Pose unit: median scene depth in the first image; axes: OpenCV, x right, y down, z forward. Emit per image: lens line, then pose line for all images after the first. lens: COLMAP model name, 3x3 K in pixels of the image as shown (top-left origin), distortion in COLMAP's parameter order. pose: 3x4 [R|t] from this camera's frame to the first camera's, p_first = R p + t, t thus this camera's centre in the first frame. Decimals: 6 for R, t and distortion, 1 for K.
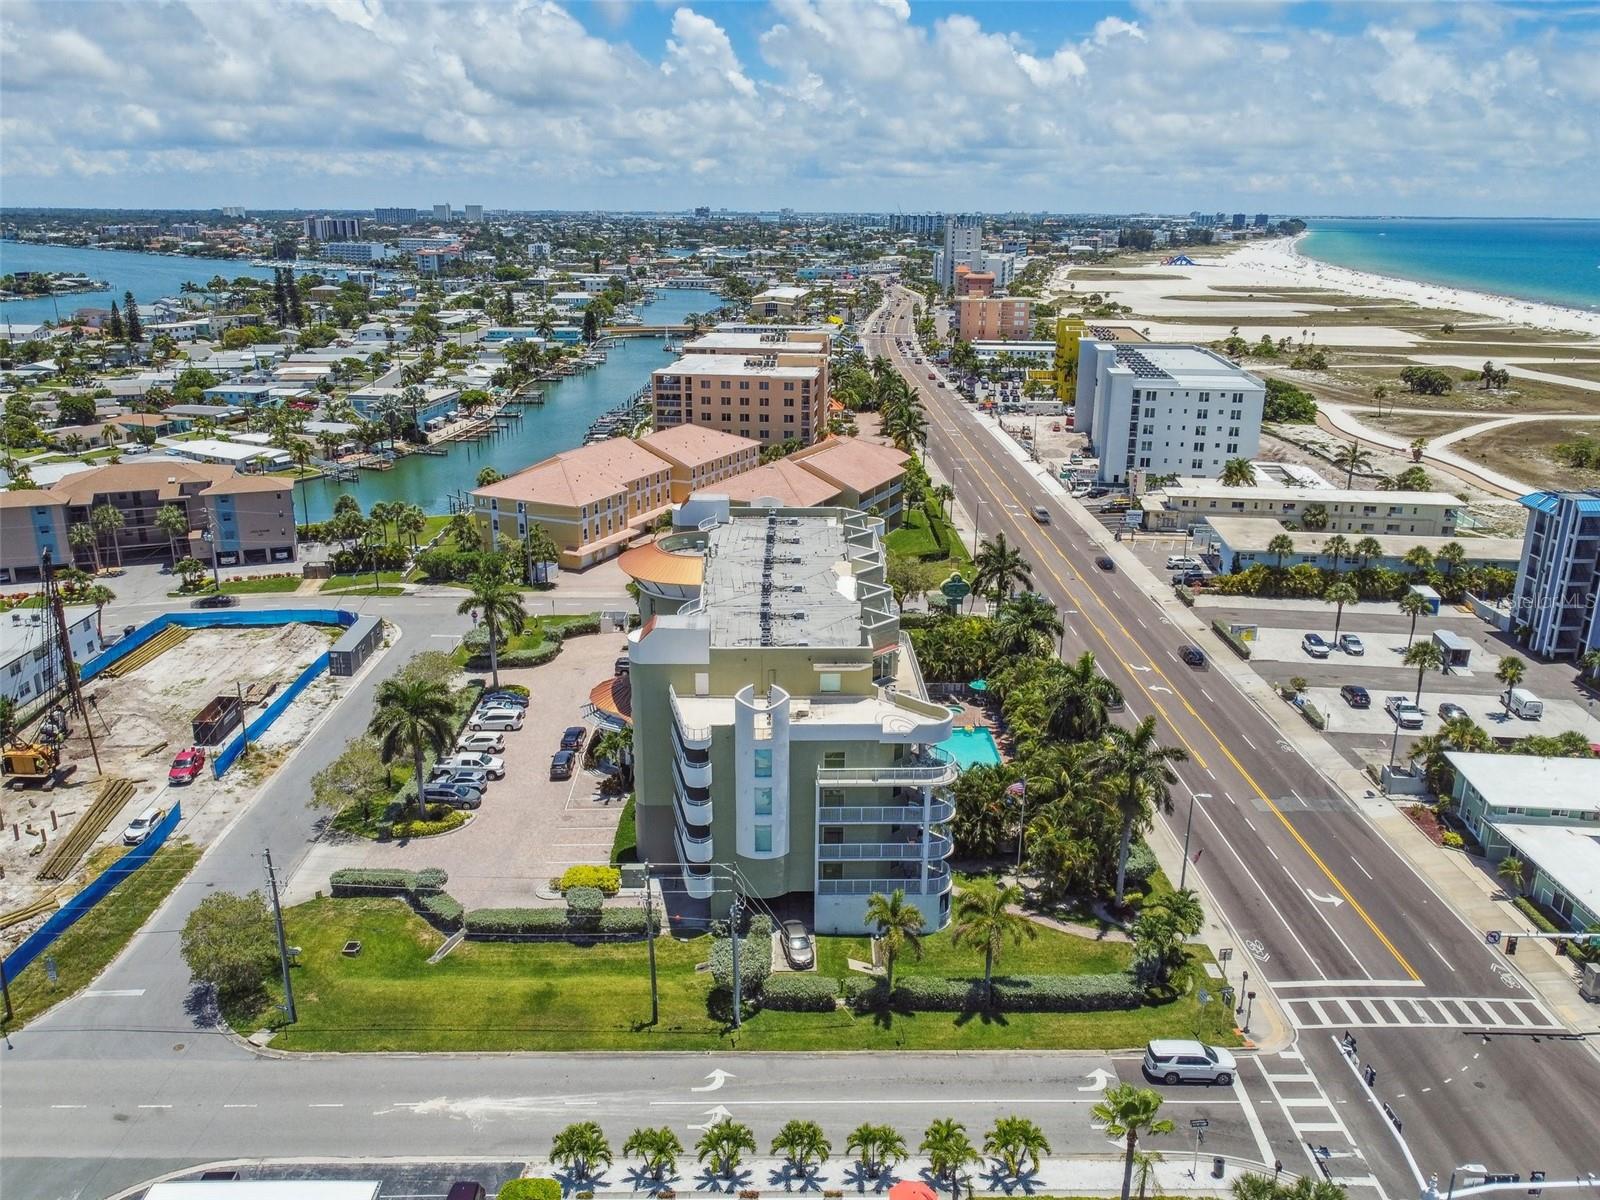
lens RADIAL K [[1223.3, 0, 795.4], [0, 1223.3, 598.8], [0, 0, 1]] dist [-0.000551, -0.004871]
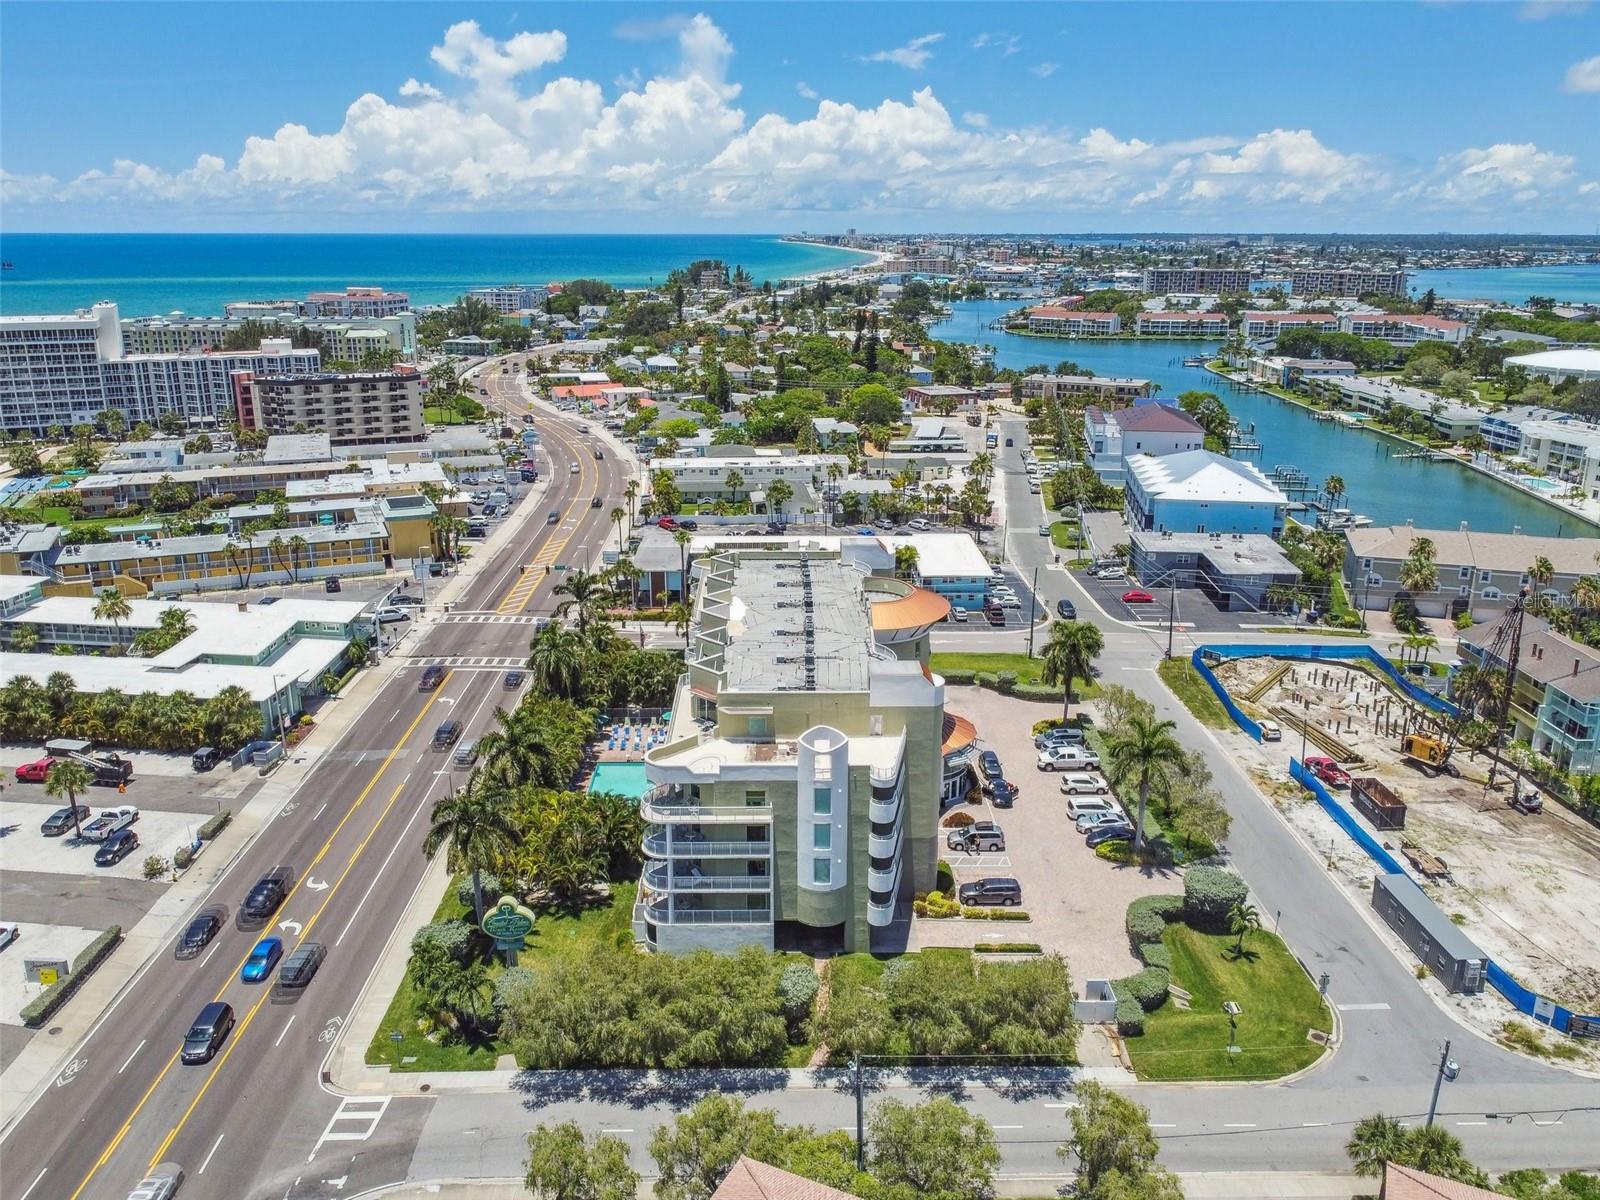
lens RADIAL K [[1223.3, 0, 795.4], [0, 1223.3, 598.8], [0, 0, 1]] dist [-0.000551, -0.004871]
pose [[-0.999975, -0.007013, -0.000724, -0.006829], [-0.006211, 0.827700, 0.561136, -0.406206], [-0.003336, 0.561127, -0.827723, 1.207126]]
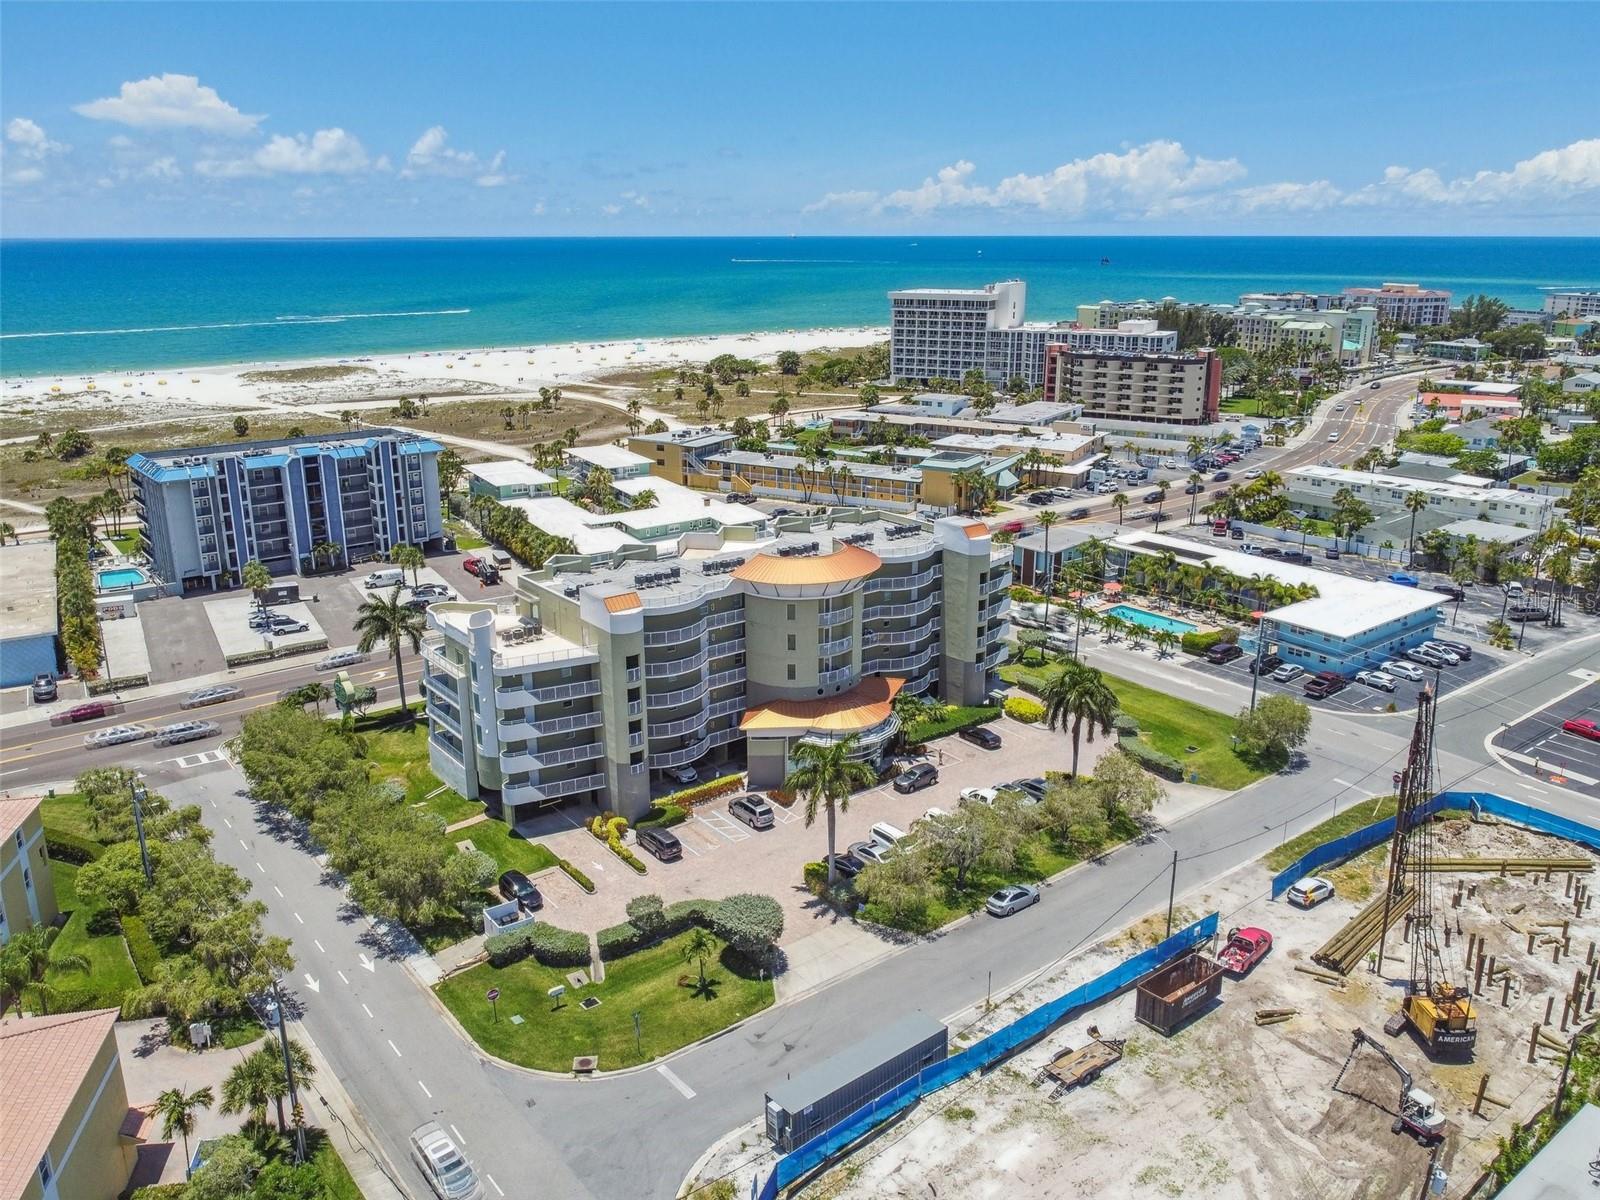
lens RADIAL K [[1223.3, 0, 795.4], [0, 1223.3, 598.8], [0, 0, 1]] dist [-0.000551, -0.004871]
pose [[-0.601574, -0.230768, 0.764758, -0.566737], [0.239338, 0.861313, 0.448171, -0.303865], [-0.762119, 0.452644, -0.462912, 0.964320]]
